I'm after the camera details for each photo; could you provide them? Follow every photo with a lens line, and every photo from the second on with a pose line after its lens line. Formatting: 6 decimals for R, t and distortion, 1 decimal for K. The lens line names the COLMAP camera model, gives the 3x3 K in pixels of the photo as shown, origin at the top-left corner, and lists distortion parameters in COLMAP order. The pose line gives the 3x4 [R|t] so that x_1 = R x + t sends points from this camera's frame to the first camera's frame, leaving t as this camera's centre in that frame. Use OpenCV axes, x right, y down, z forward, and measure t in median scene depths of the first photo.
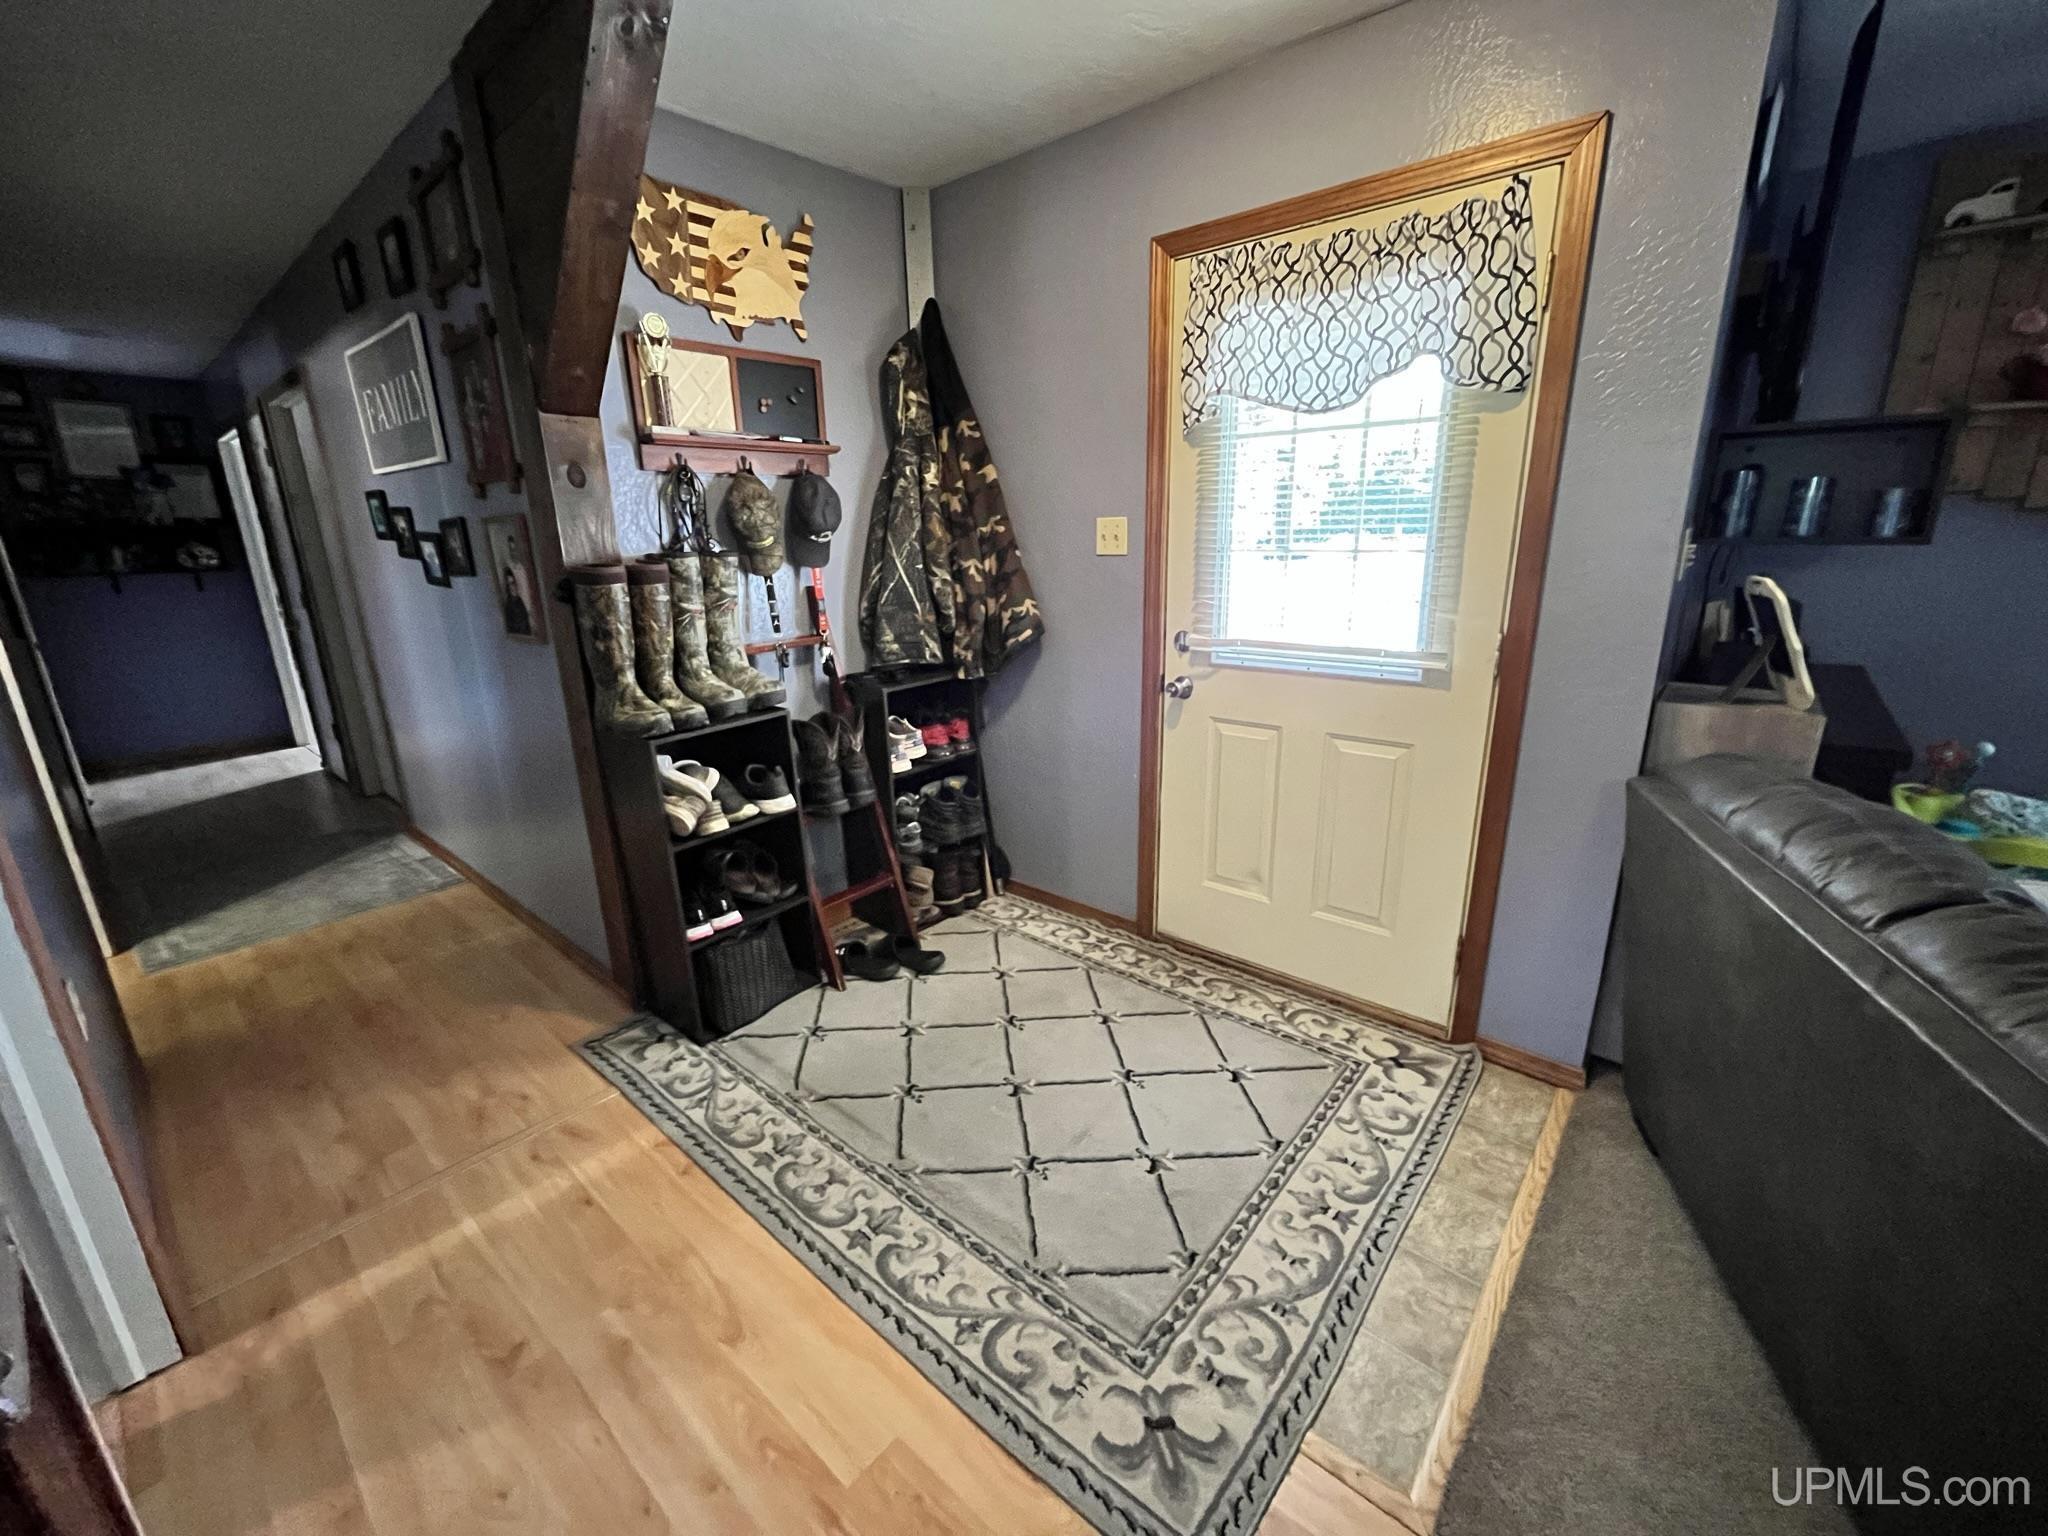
lens RADIAL K [[832.2, 0, 1017.8], [0, 832.2, 768.4], [0, 0, 1]] dist [-0.002017, -0.000942]
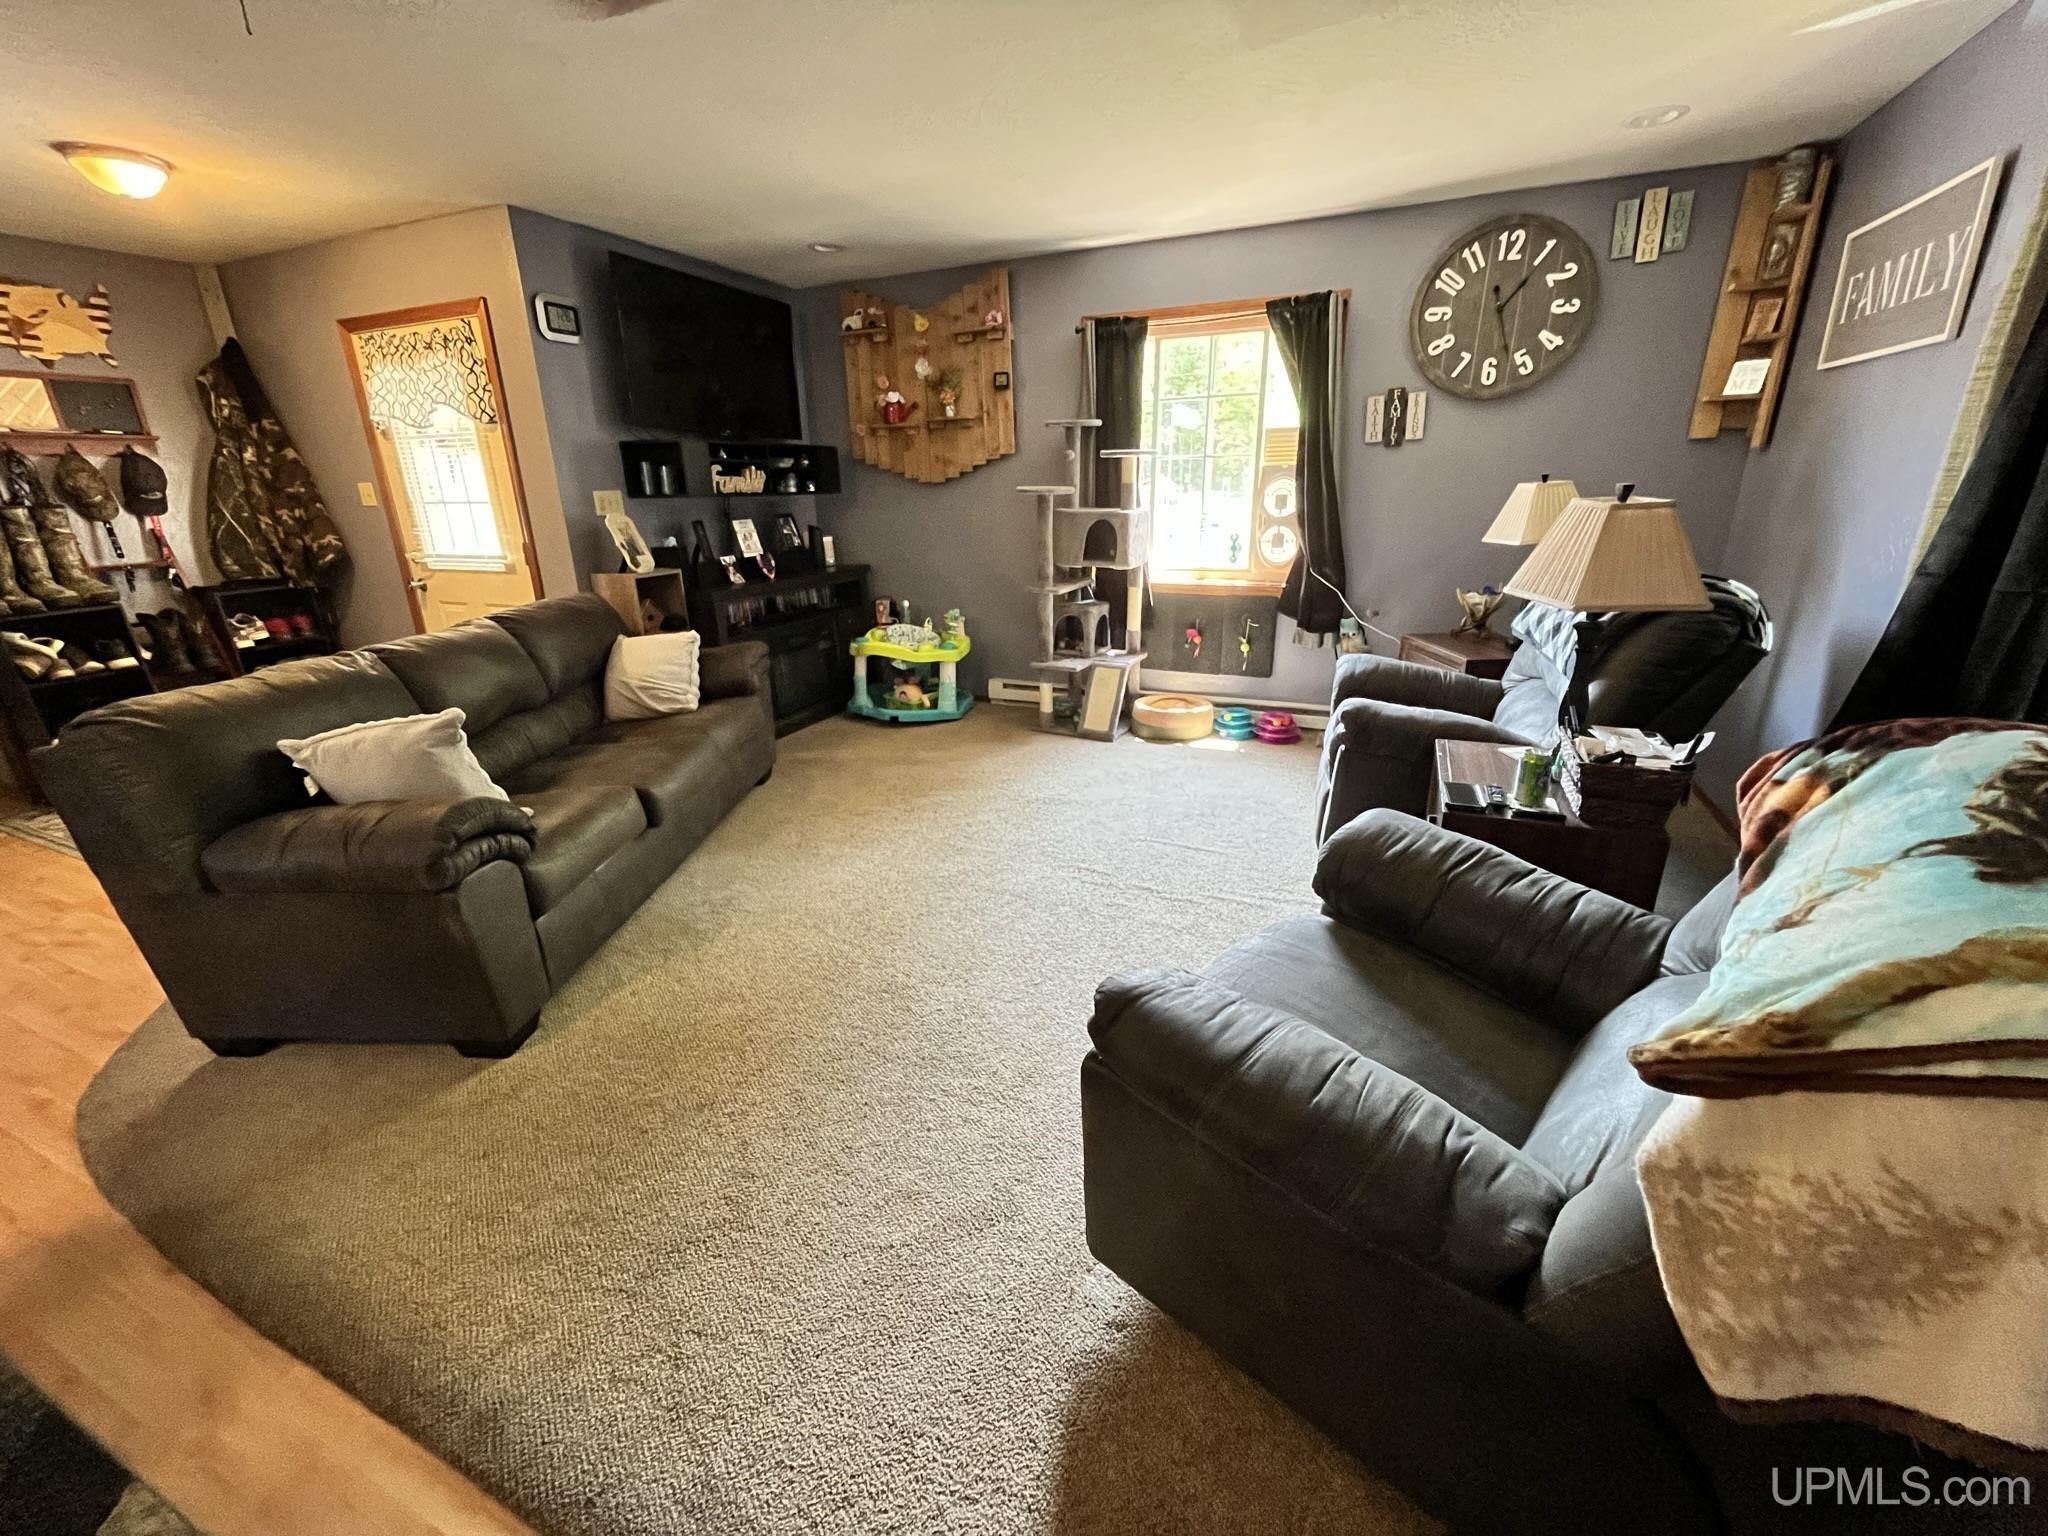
lens RADIAL K [[832.2, 0, 1026.9], [0, 832.2, 771.4], [0, 0, 1]] dist [-0.002017, -0.000942]
pose [[0.954293, -0.095806, 0.283100, 0.900032], [0.081052, 0.994691, 0.063405, 0.287942], [-0.287671, -0.037561, 0.956992, -1.041460]]
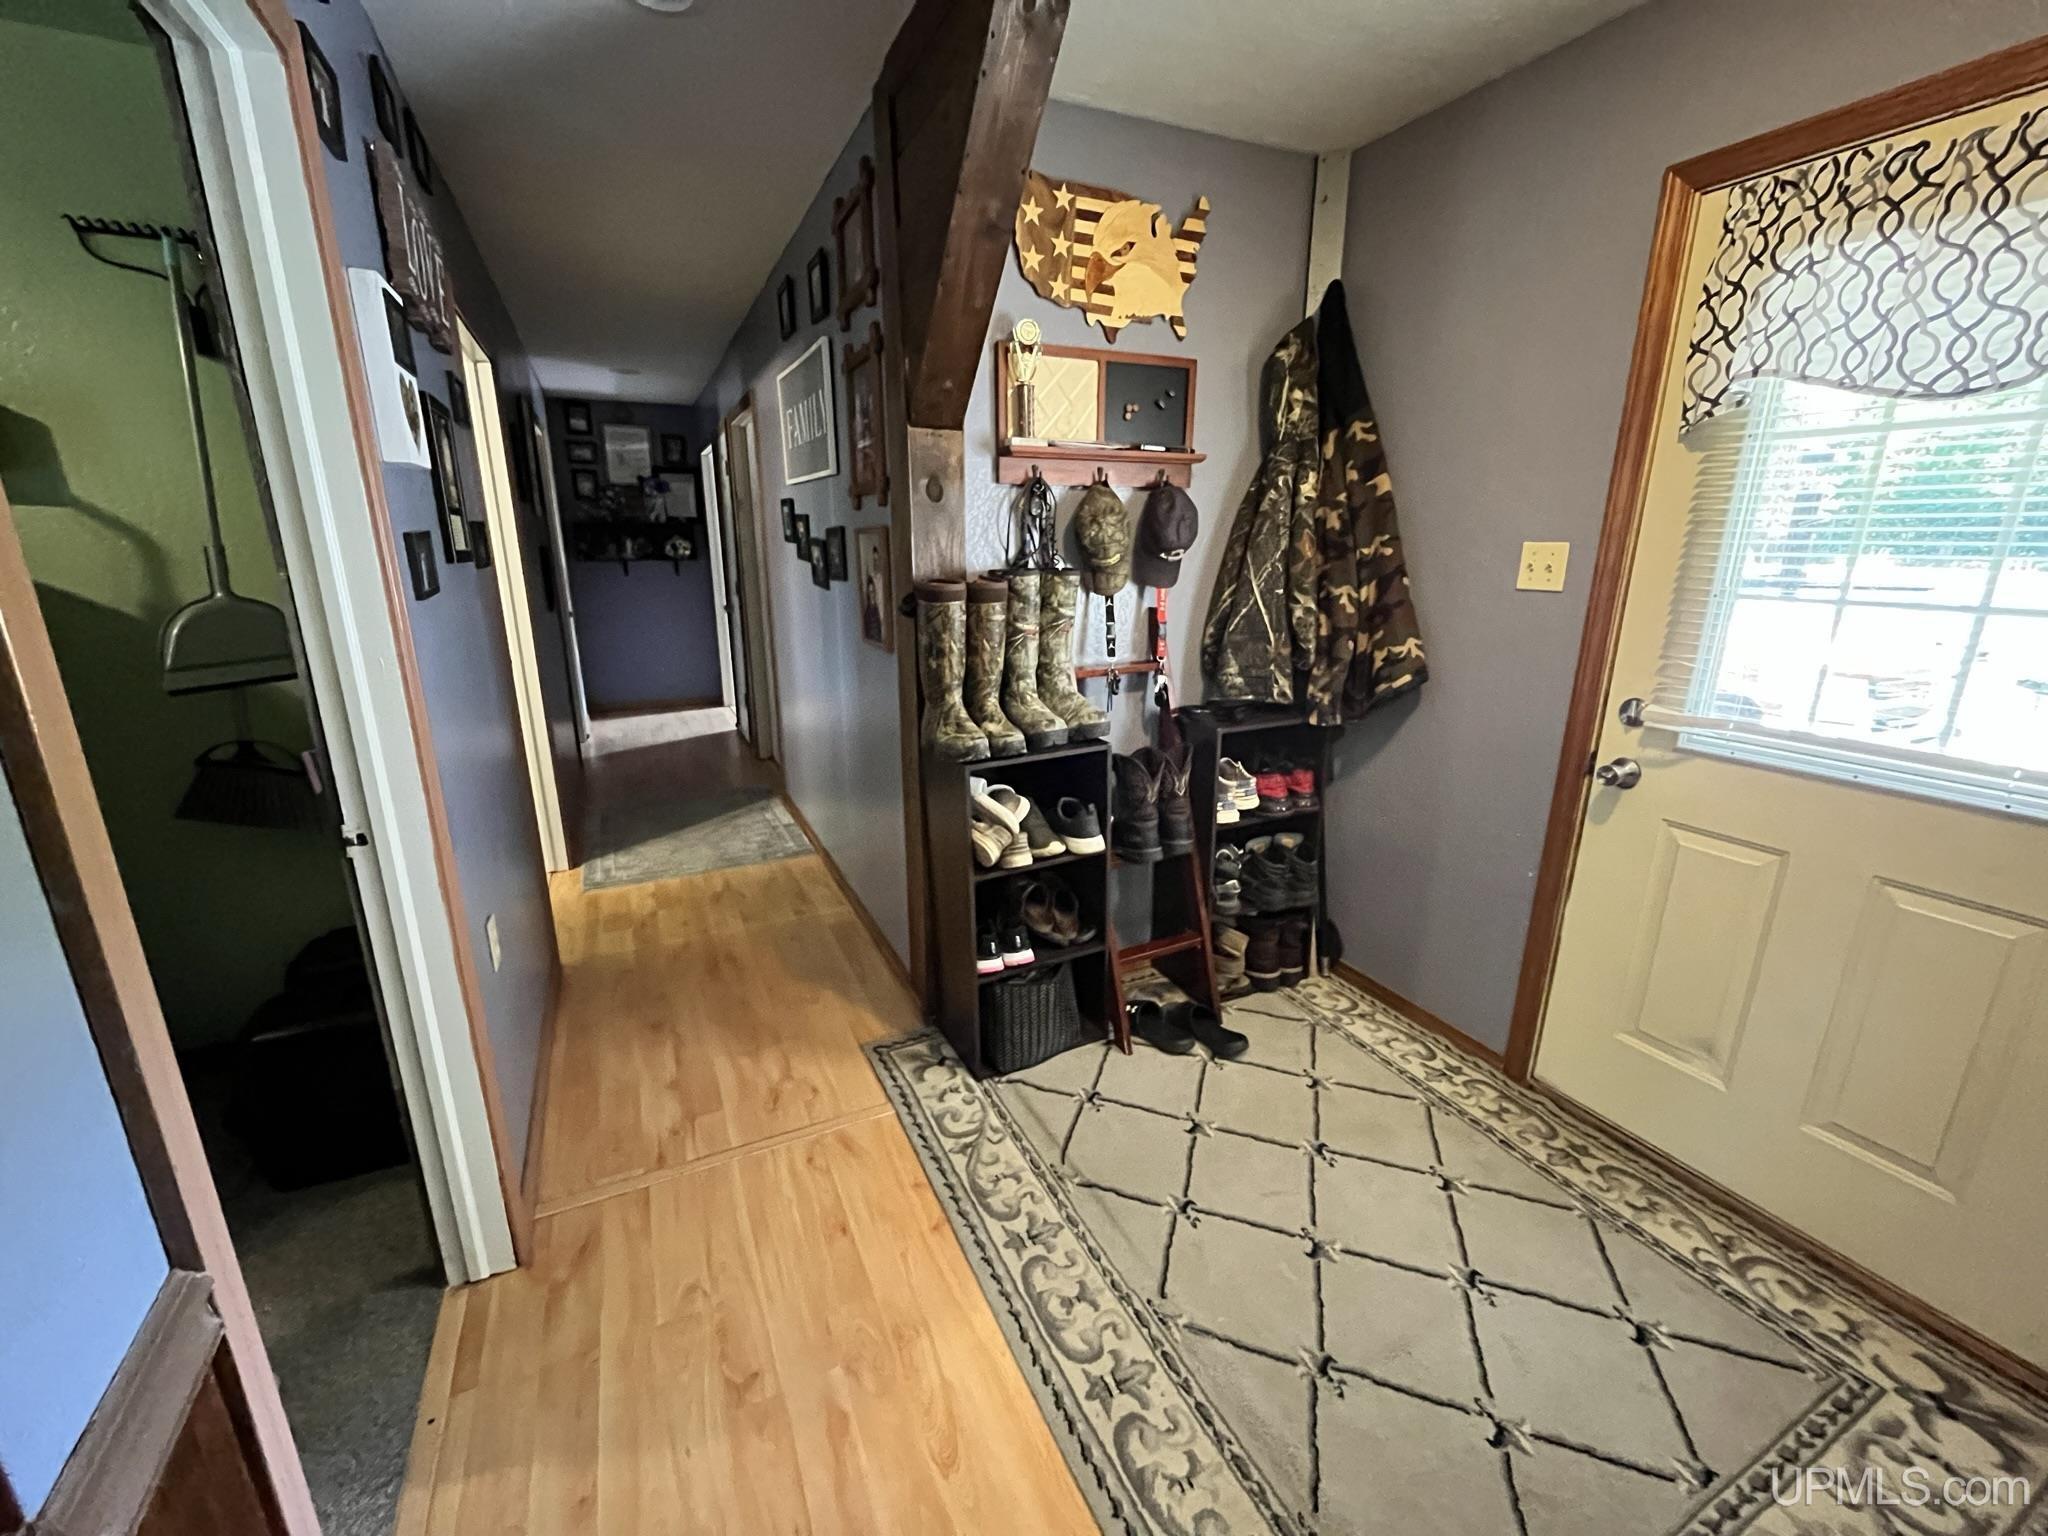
lens RADIAL K [[832.2, 0, 1018.9], [0, 832.2, 770.0], [0, 0, 1]] dist [-0.002017, -0.000942]
pose [[0.917195, 0.128614, -0.377111, -0.018838], [-0.128733, 0.991364, 0.025006, -0.051362], [0.377070, 0.025611, 0.925831, 0.112307]]
